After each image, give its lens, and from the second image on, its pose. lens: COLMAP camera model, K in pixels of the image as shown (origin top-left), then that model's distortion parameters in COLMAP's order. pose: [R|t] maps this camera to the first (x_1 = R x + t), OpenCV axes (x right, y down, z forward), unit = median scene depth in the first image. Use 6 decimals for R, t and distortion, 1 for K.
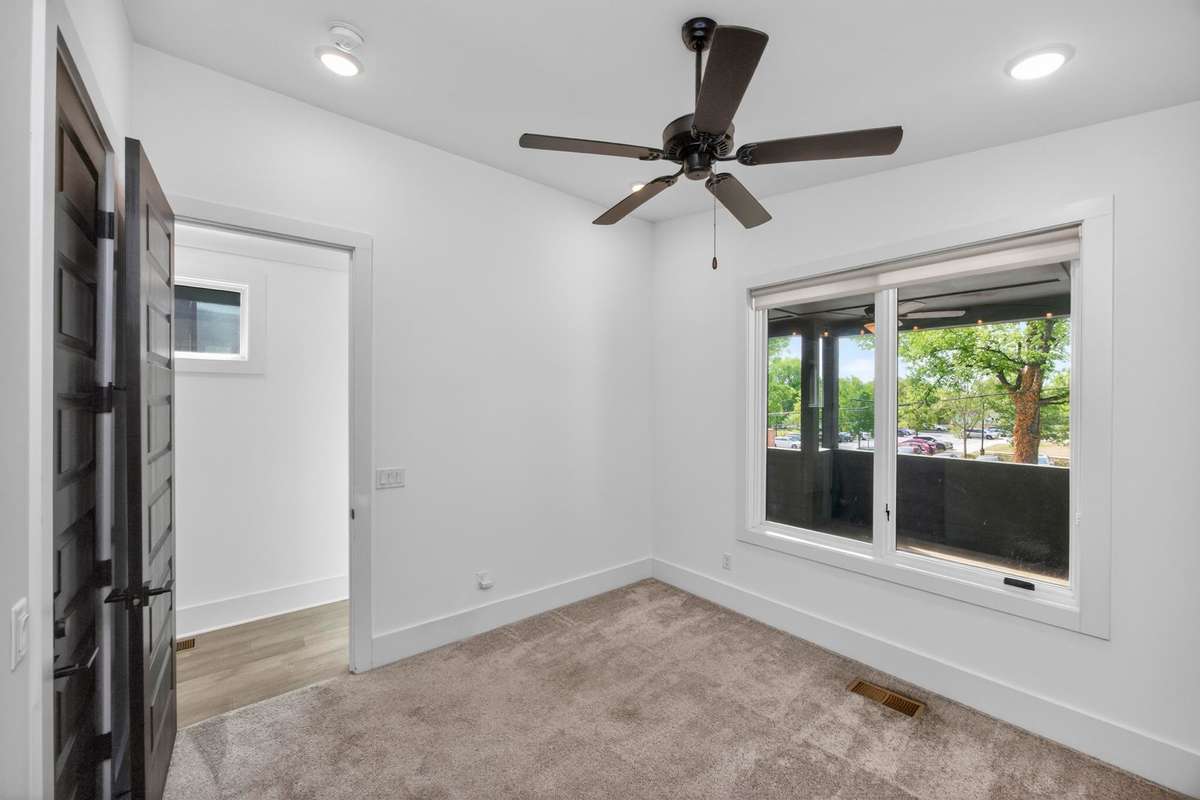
lens RADIAL K [[468.7, 0, 605.1], [0, 468.7, 402.9], [0, 0, 1]] dist [-0.000339, -0.000035]
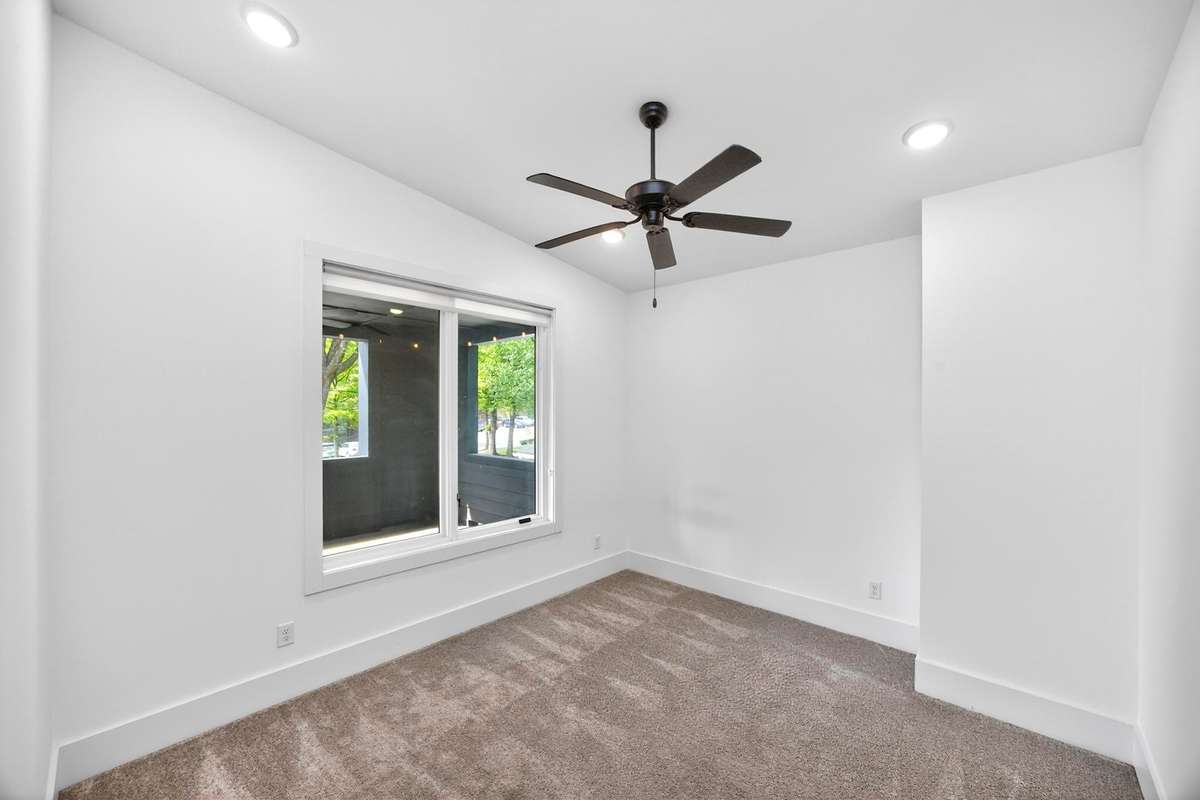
lens RADIAL K [[468.7, 0, 599.9], [0, 468.7, 398.9], [0, 0, 1]] dist [-0.000339, -0.000035]
pose [[-0.137204, 0.011282, 0.990478, -0.650480], [-0.001086, 0.999933, -0.011541, -0.006549], [-0.990542, -0.002659, -0.137183, 0.823528]]
